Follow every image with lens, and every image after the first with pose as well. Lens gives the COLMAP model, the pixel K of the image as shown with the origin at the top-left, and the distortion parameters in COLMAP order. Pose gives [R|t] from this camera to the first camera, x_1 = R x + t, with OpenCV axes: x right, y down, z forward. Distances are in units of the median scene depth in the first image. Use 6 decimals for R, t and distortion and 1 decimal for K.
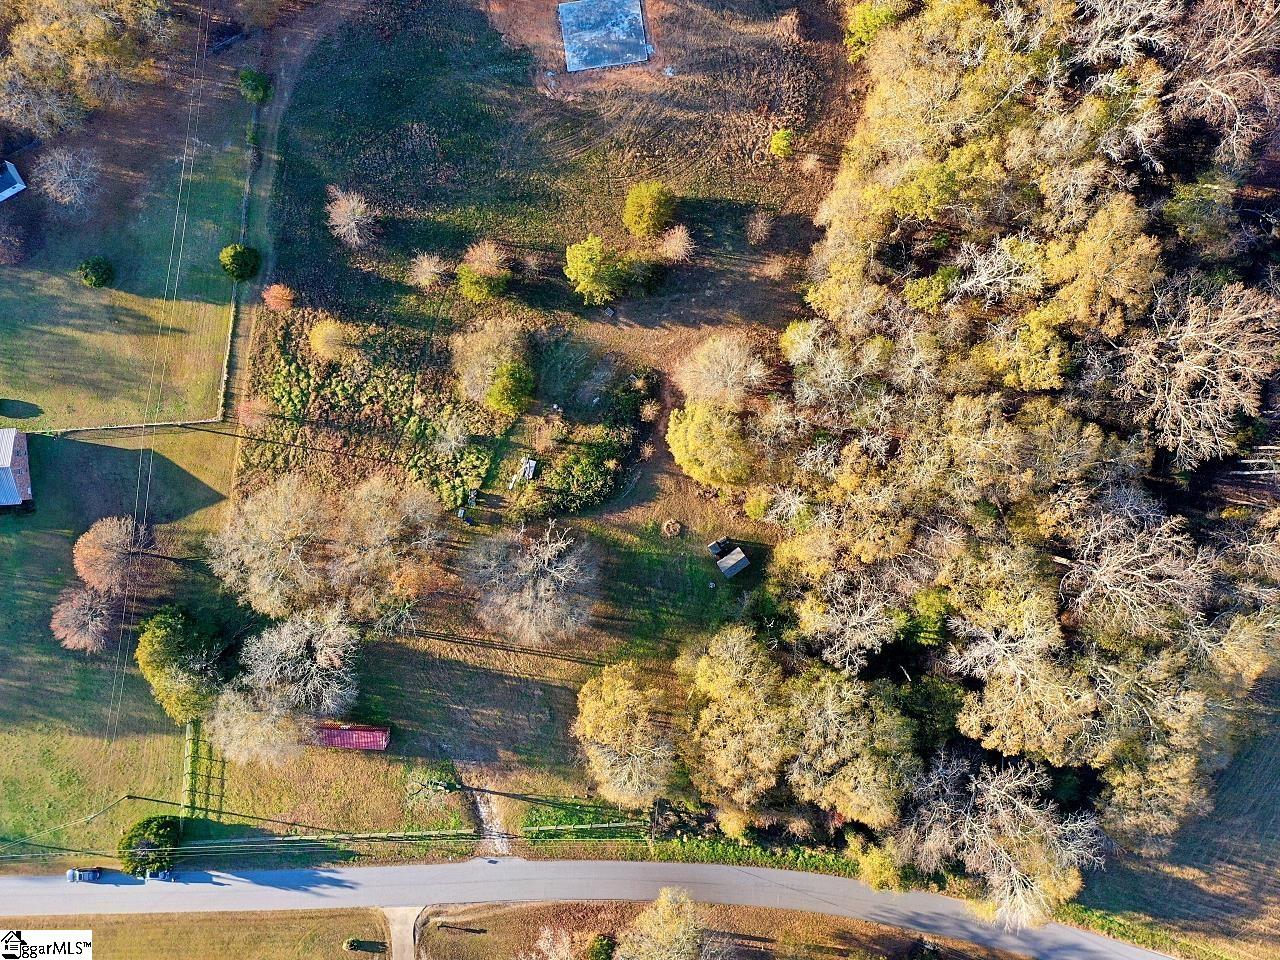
lens RADIAL K [[1145.0, 0, 639.2], [0, 1145.0, 487.2], [0, 0, 1]] dist [0.021338, 0.007772]
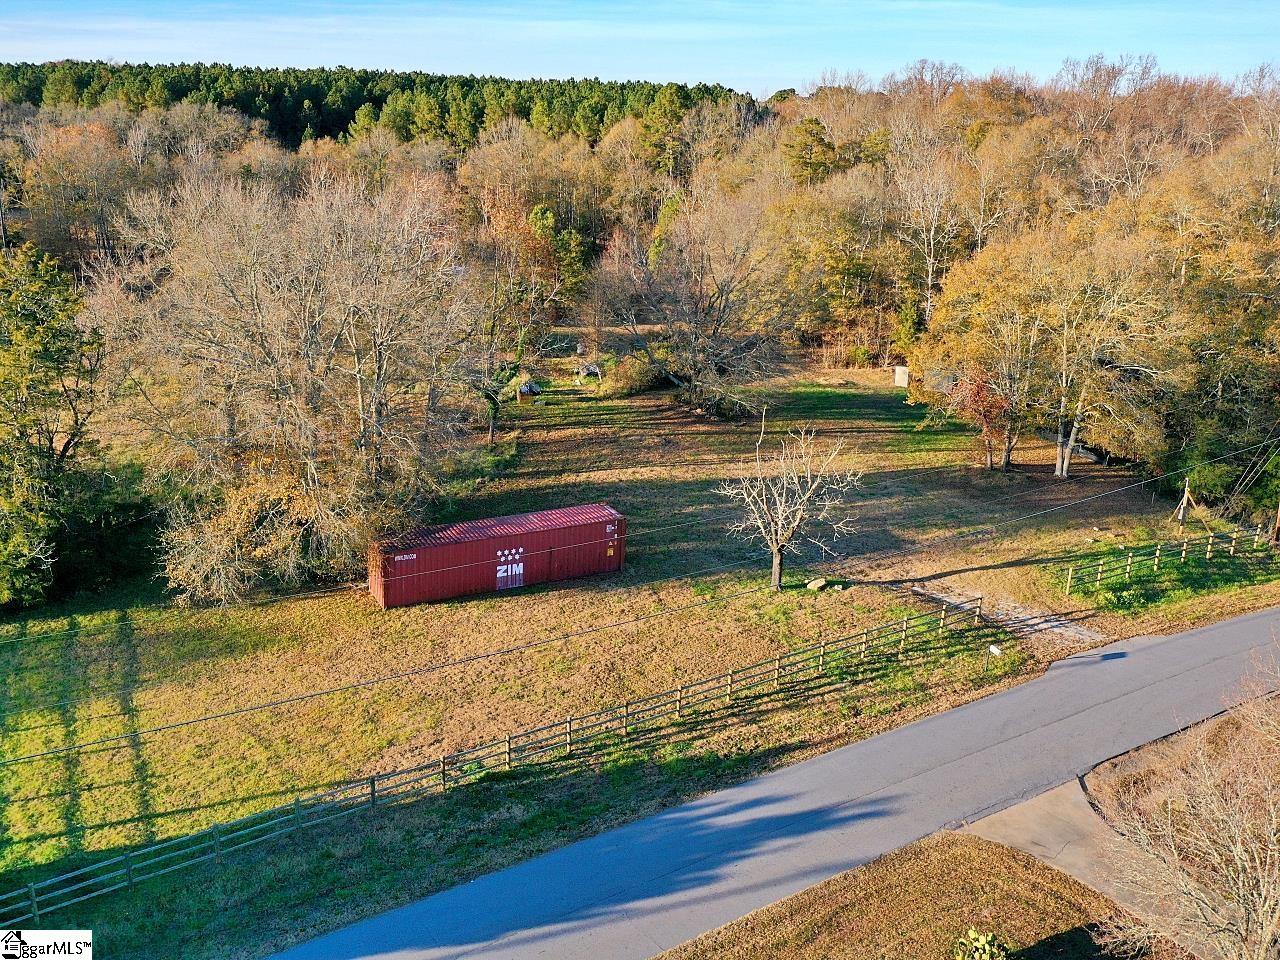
lens RADIAL K [[1145.0, 0, 637.9], [0, 1145.0, 478.1], [0, 0, 1]] dist [0.021338, 0.007772]
pose [[0.851699, -0.111324, 0.512070, -0.396693], [0.523195, 0.235840, -0.818930, 0.514016], [-0.029600, 0.965394, 0.259109, 0.892830]]
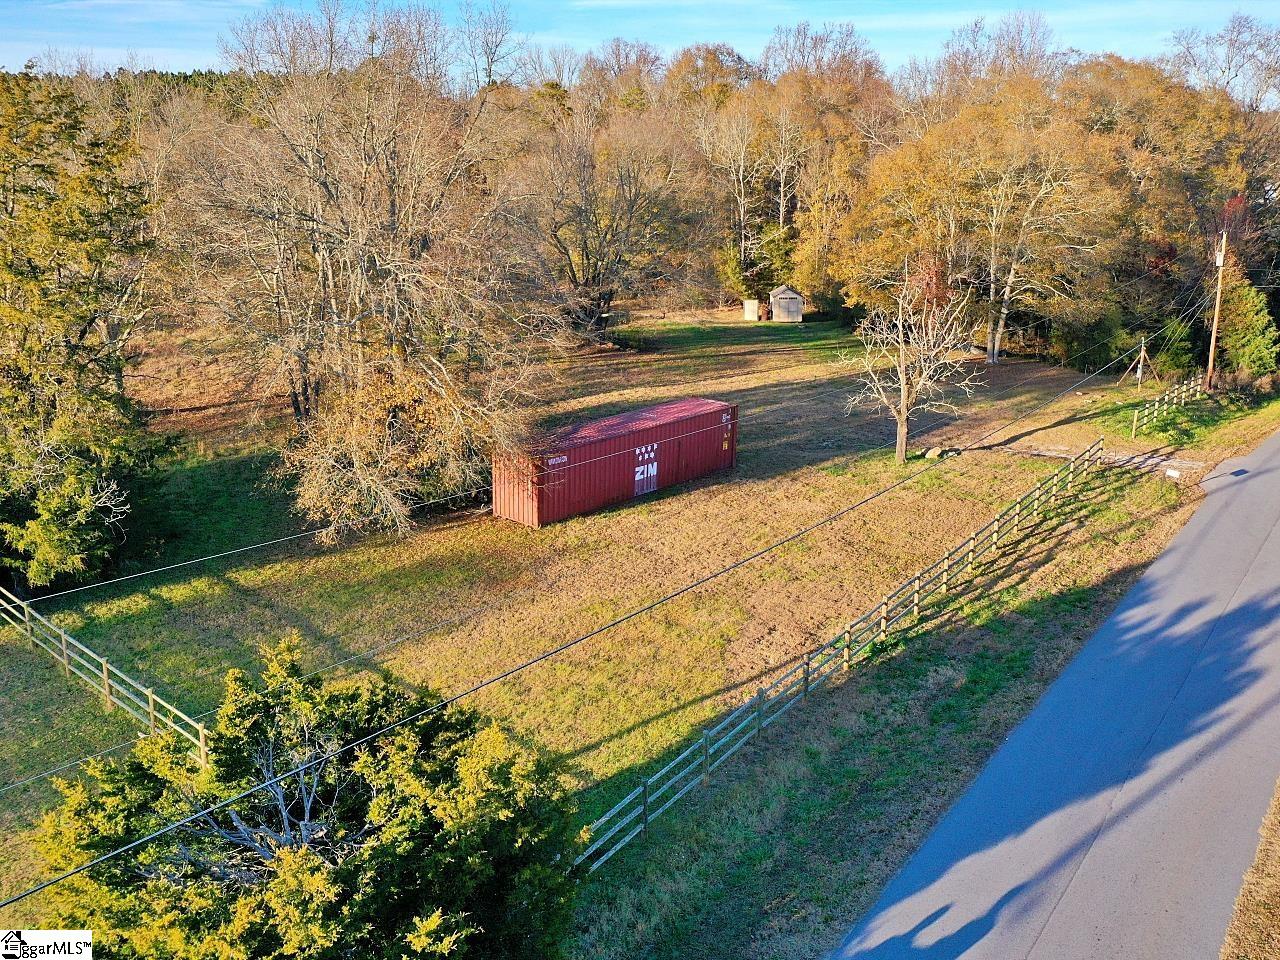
lens RADIAL K [[1145.0, 0, 637.2], [0, 1145.0, 474.6], [0, 0, 1]] dist [0.021338, 0.007772]
pose [[0.609657, -0.187438, 0.770185, -0.482032], [0.792578, 0.129731, -0.595810, 0.393816], [0.011761, 0.973672, 0.227651, 0.942884]]
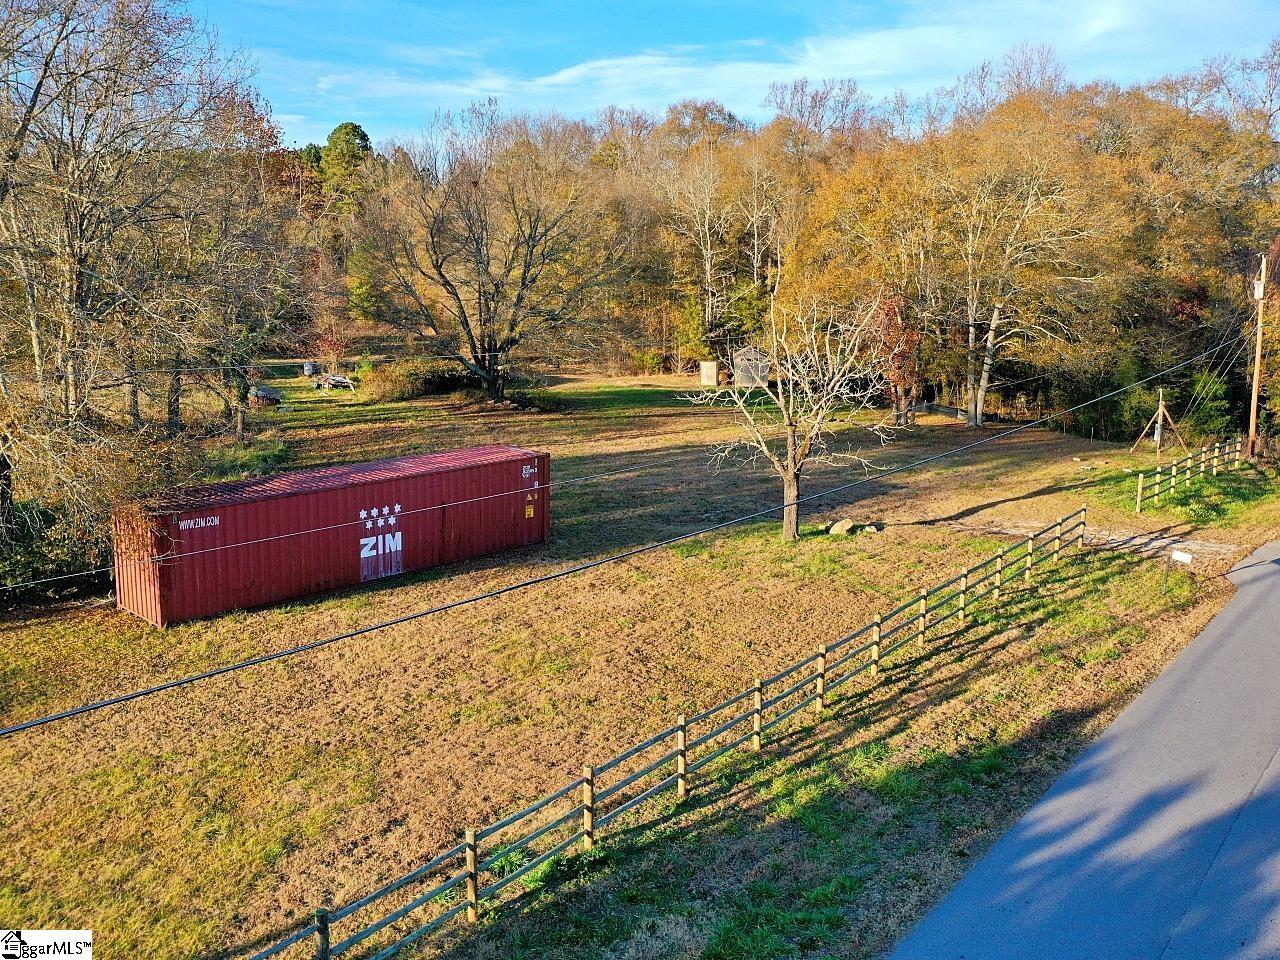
lens RADIAL K [[1145.0, 0, 636.1], [0, 1145.0, 478.9], [0, 0, 1]] dist [0.021338, 0.007772]
pose [[0.646063, -0.119805, 0.753824, -0.375952], [0.763195, 0.086269, -0.640384, 0.380287], [0.011689, 0.989042, 0.147170, 0.968524]]
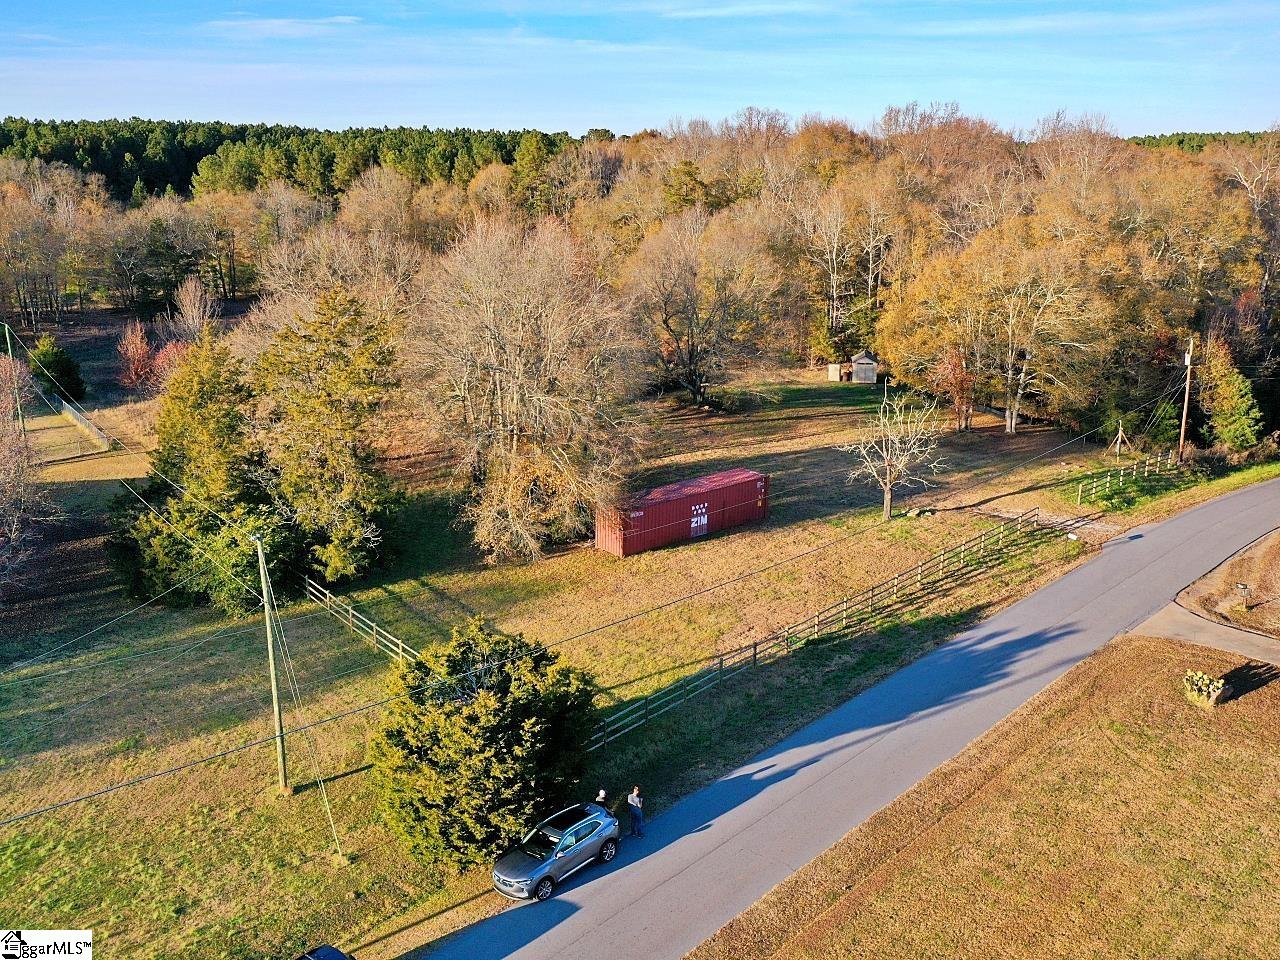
lens RADIAL K [[1145.0, 0, 640.6], [0, 1145.0, 480.6], [0, 0, 1]] dist [0.021338, 0.007772]
pose [[0.707943, -0.164491, 0.686847, -0.567491], [0.706248, 0.157316, -0.690265, 0.503126], [0.005490, 0.973753, 0.227542, 0.894716]]
